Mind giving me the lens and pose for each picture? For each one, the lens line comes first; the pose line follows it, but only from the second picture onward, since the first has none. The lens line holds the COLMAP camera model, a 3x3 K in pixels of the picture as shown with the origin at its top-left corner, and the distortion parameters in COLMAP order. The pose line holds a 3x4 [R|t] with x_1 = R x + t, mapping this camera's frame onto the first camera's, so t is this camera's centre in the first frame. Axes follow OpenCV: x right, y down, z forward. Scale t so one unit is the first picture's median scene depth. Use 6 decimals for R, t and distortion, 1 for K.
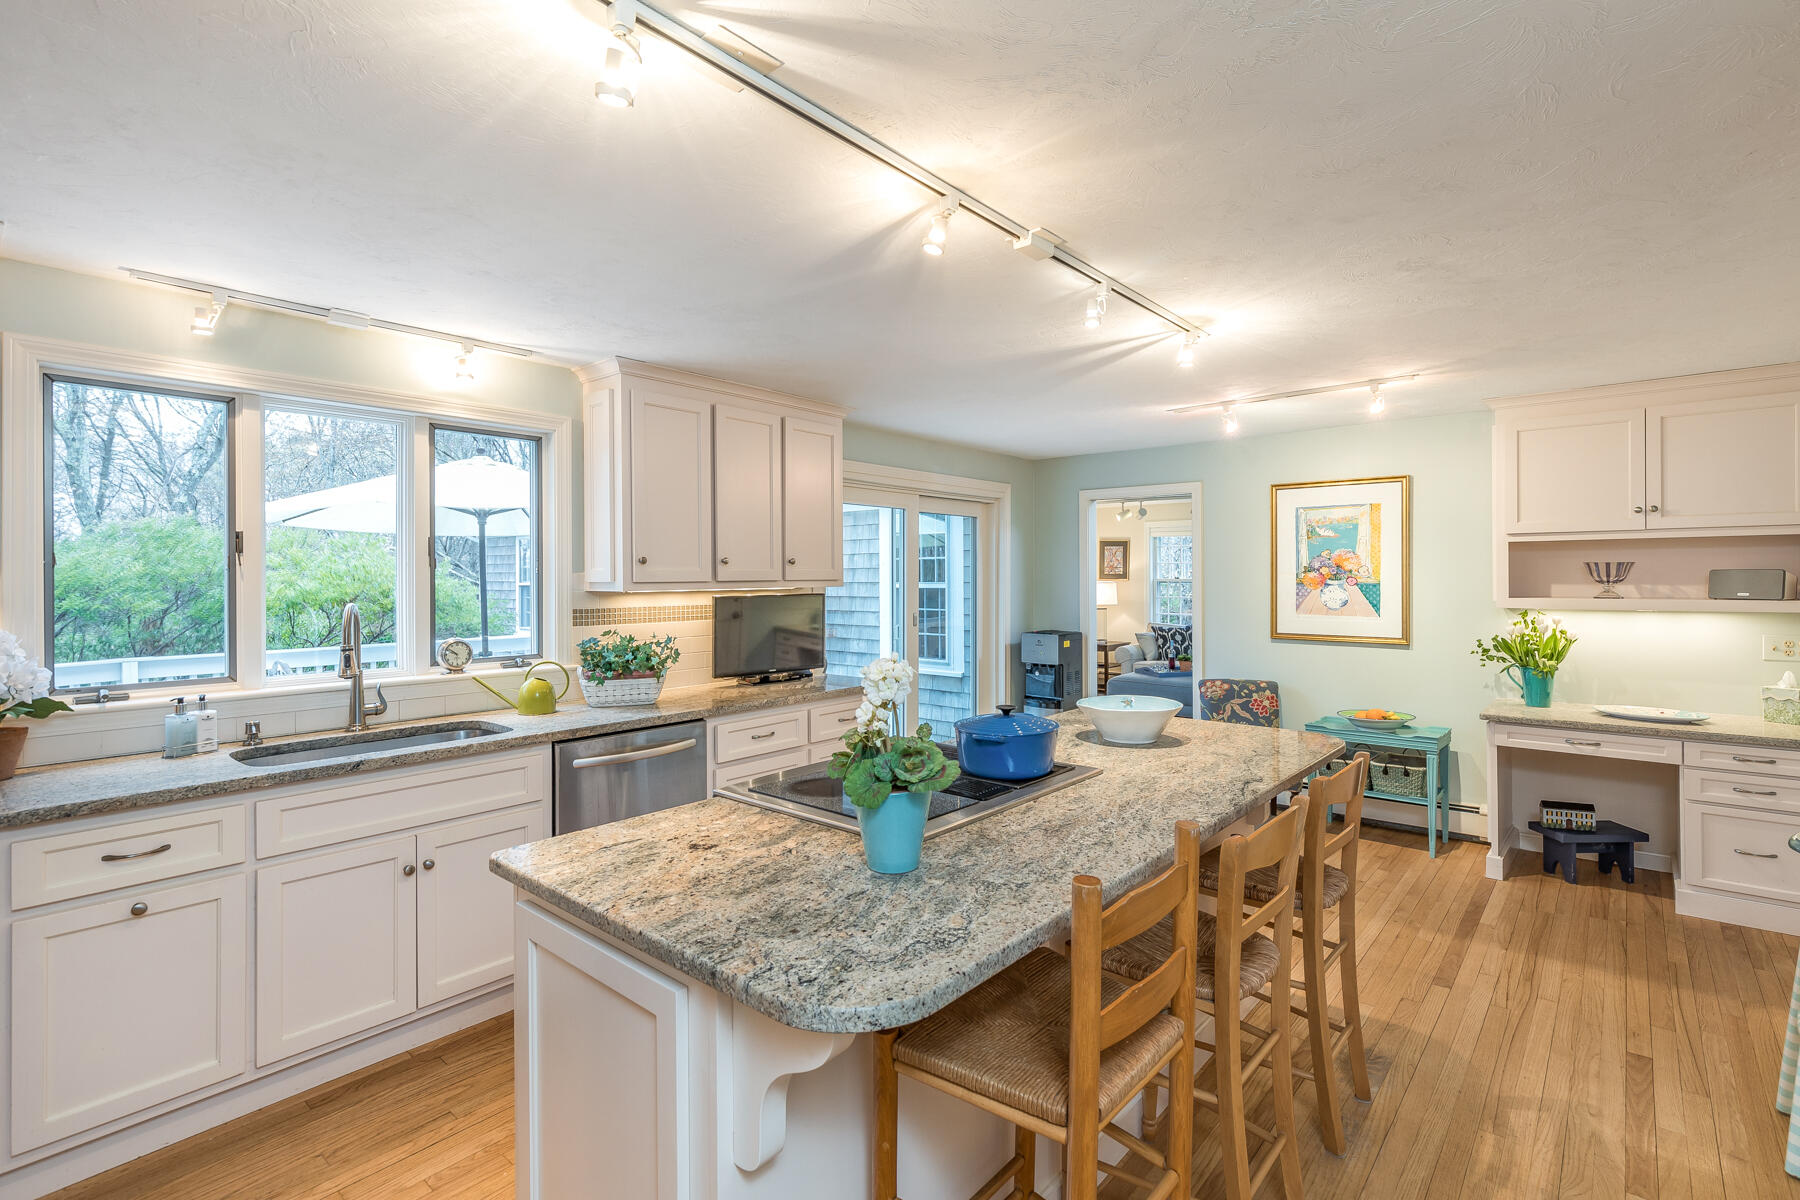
lens RADIAL K [[823.5, 0, 898.6], [0, 823.5, 580.2], [0, 0, 1]] dist [-0.001286, -0.000143]
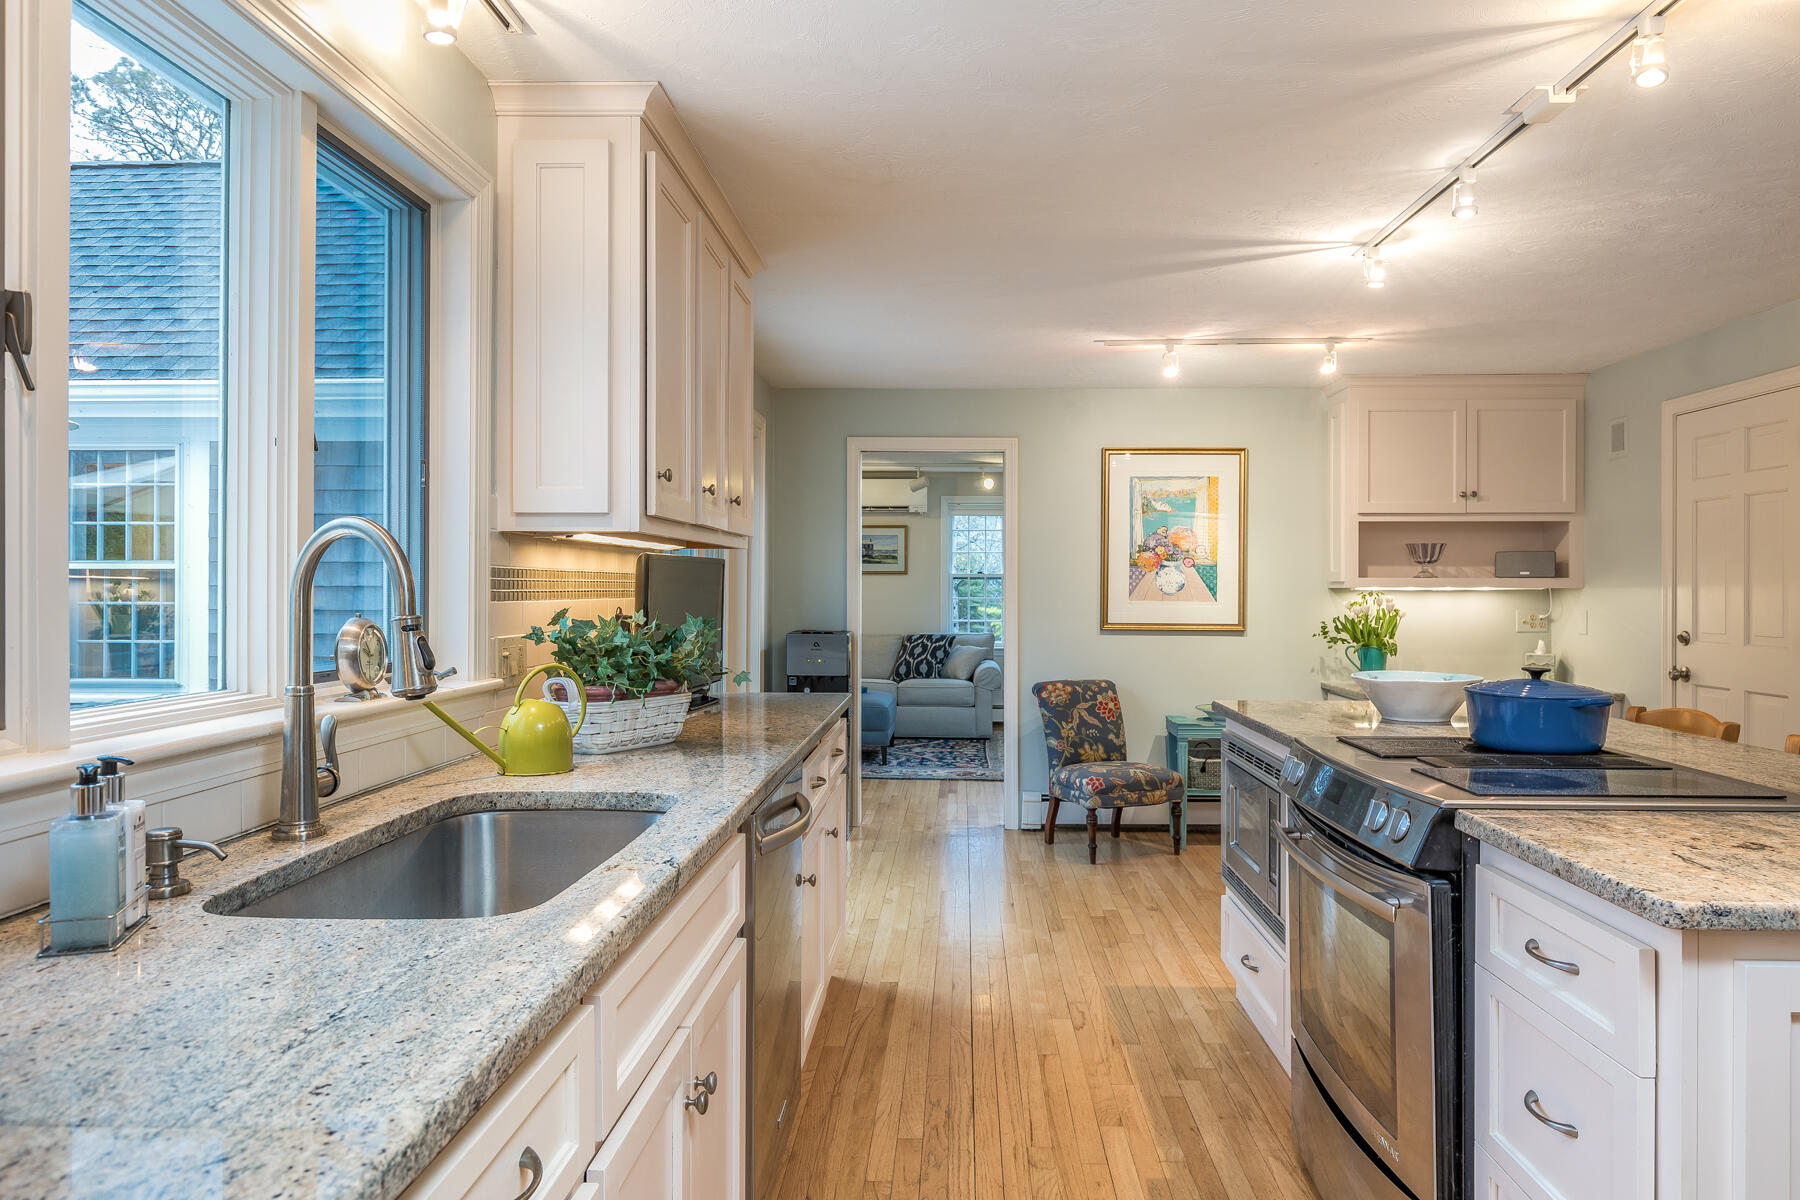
lens RADIAL K [[1139.8, 0, 900.0], [0, 1139.8, 600.0], [0, 0, 1]] dist [0.000266, -0.000384]
pose [[0.780257, 0.000170, 0.625459, -0.475353], [-0.004073, 0.999980, 0.004810, 0.037979], [-0.625446, -0.006300, 0.780242, 0.234288]]
